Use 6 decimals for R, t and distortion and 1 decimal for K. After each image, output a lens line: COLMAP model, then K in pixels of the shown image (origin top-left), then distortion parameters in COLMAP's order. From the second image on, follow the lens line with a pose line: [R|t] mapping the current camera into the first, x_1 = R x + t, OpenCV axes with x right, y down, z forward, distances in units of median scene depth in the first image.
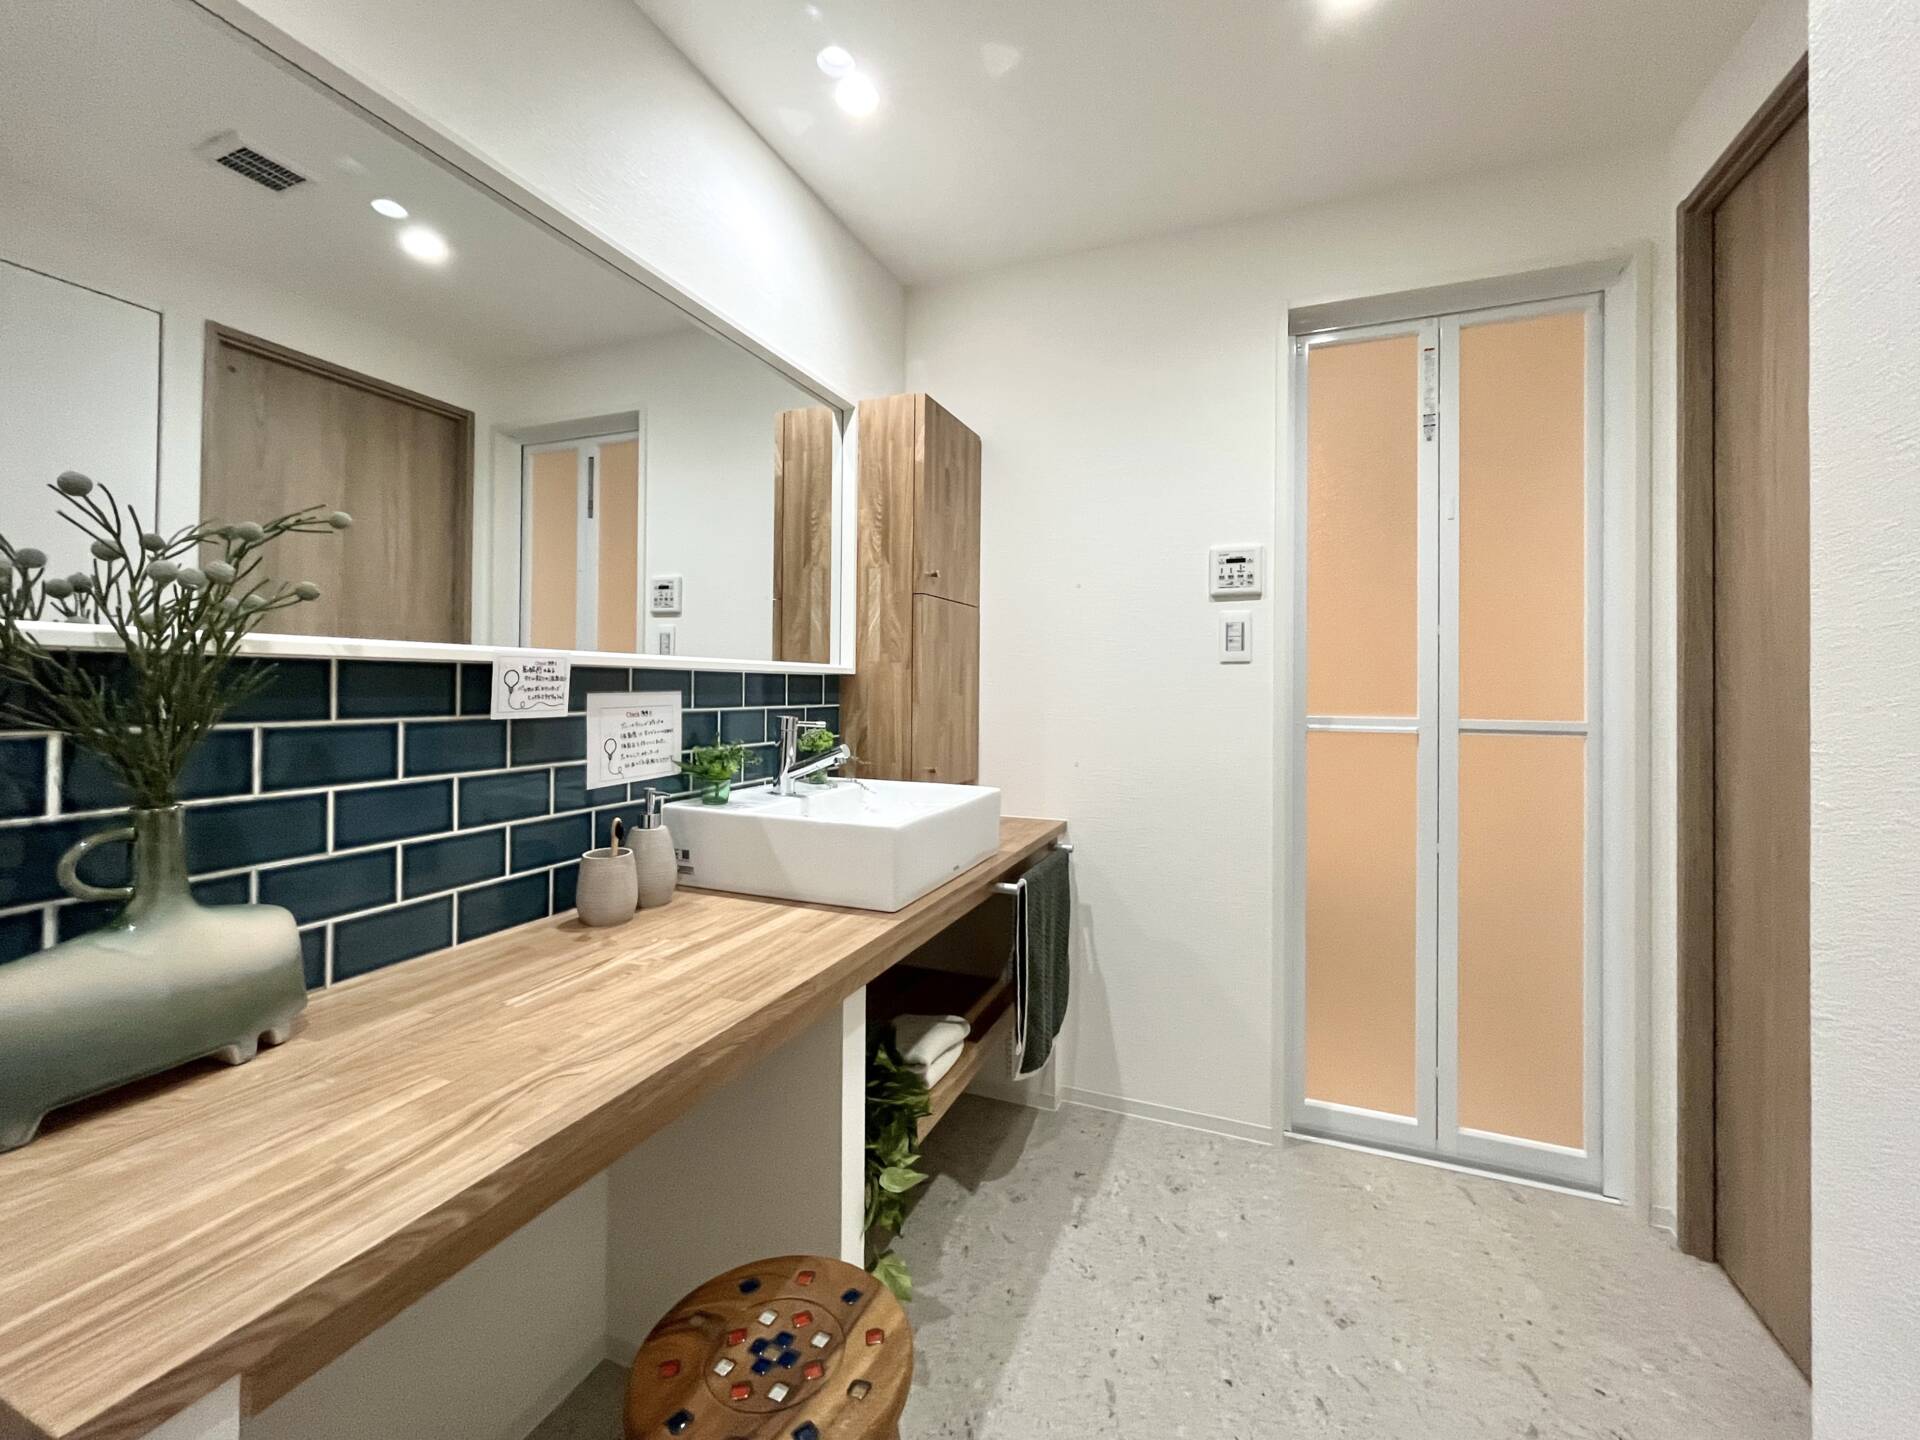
lens RADIAL K [[798.5, 0, 959.4], [0, 798.5, 676.7], [0, 0, 1]] dist [-0.002978, -0.000513]
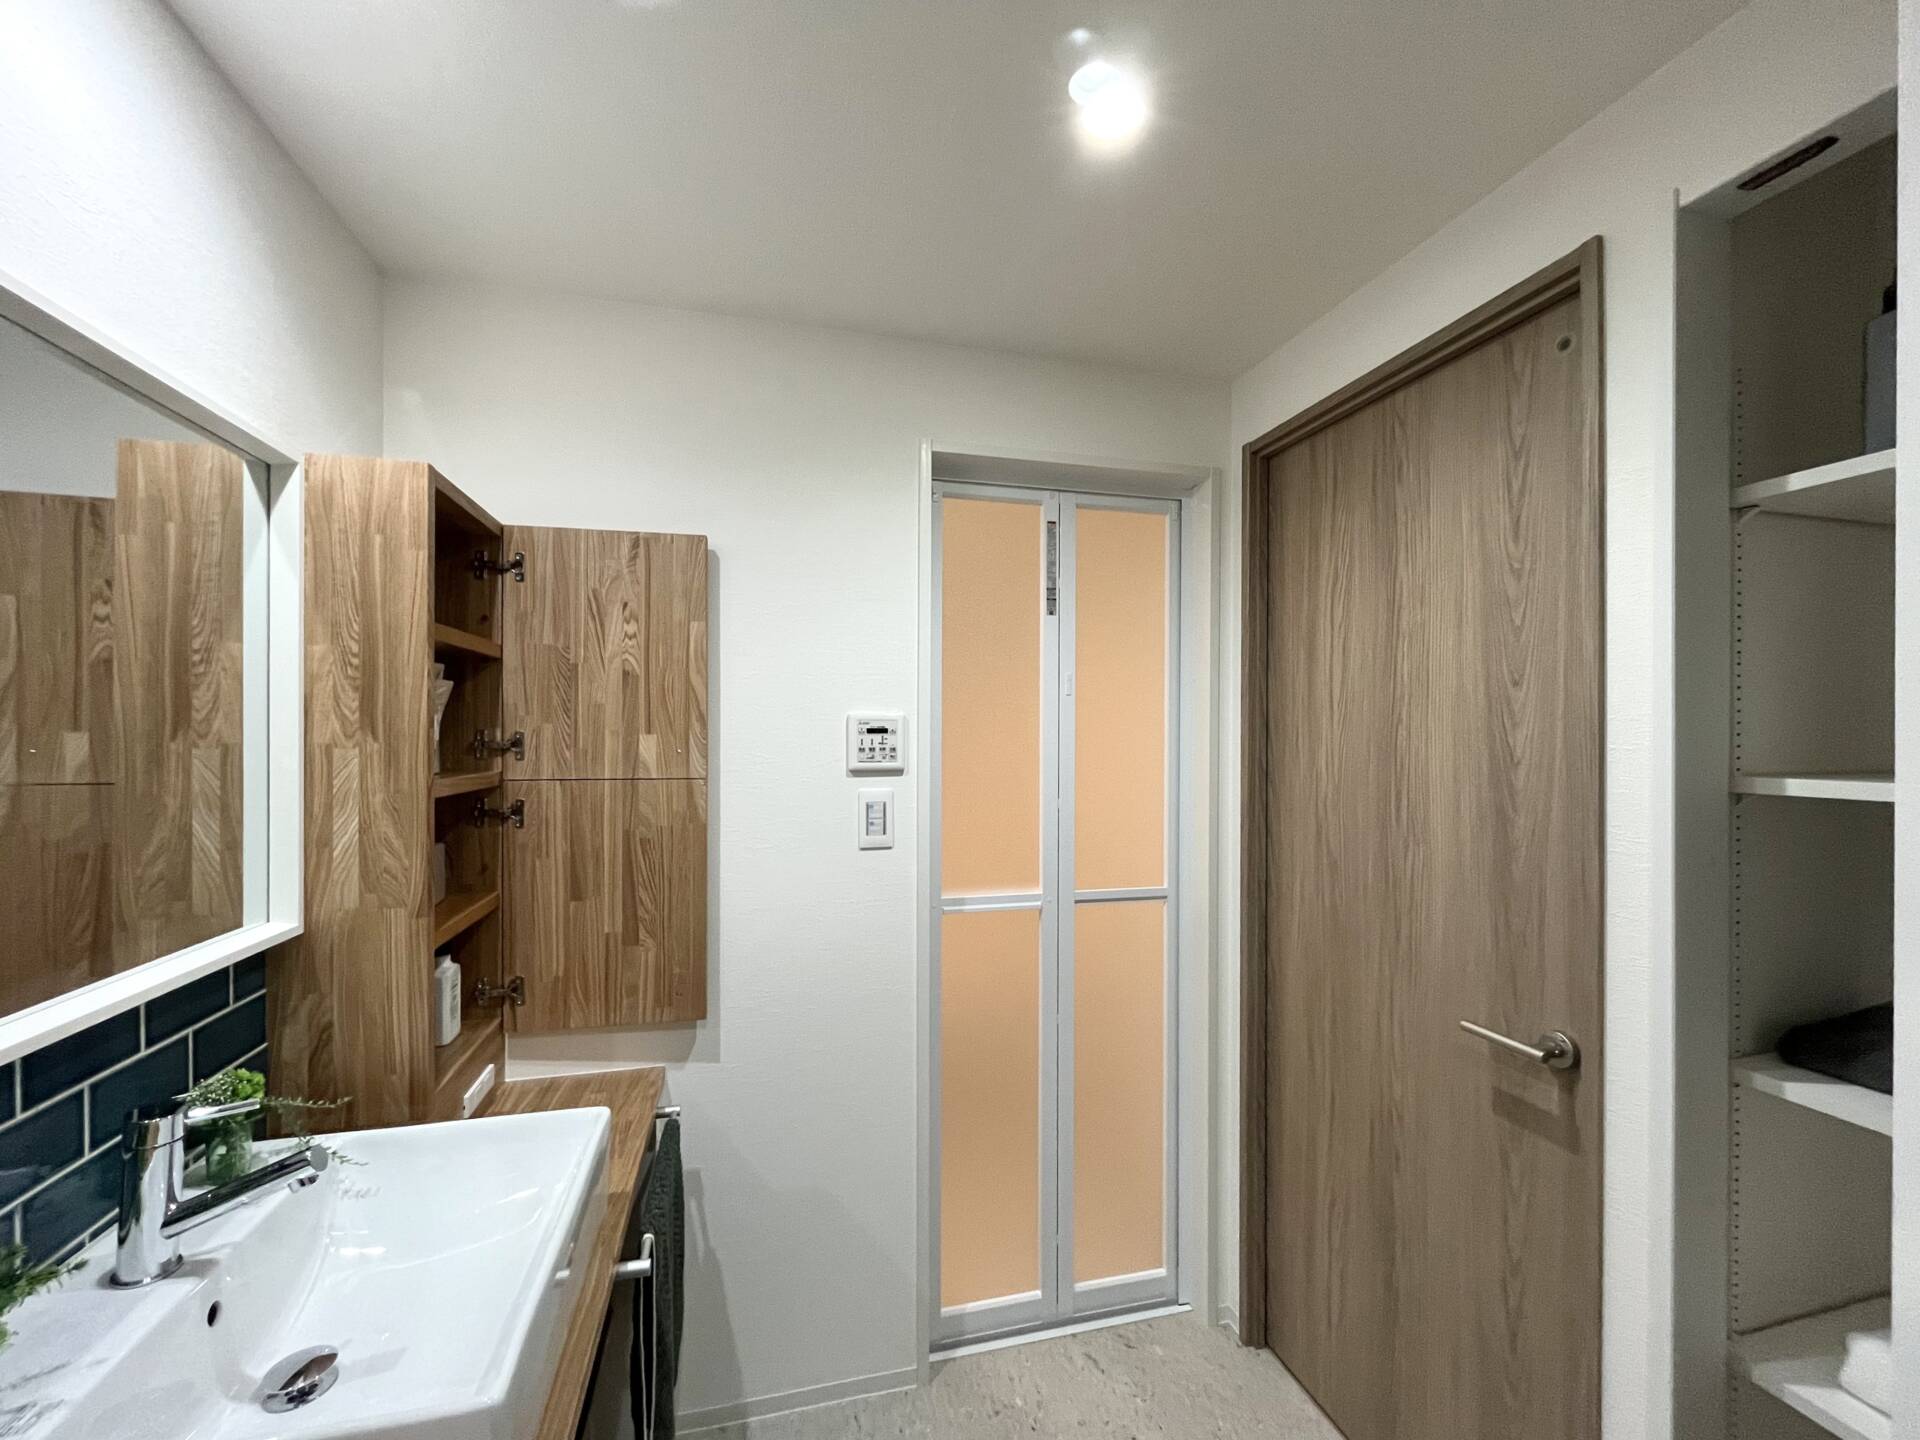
lens RADIAL K [[782.9, 0, 957.6], [0, 782.9, 739.5], [0, 0, 1]] dist [-0.002690, 0.000054]
pose [[0.802375, -0.009287, 0.596748, -0.111658], [-0.002584, 0.999816, 0.019034, -0.196263], [-0.596815, -0.016814, 0.802203, 0.351822]]
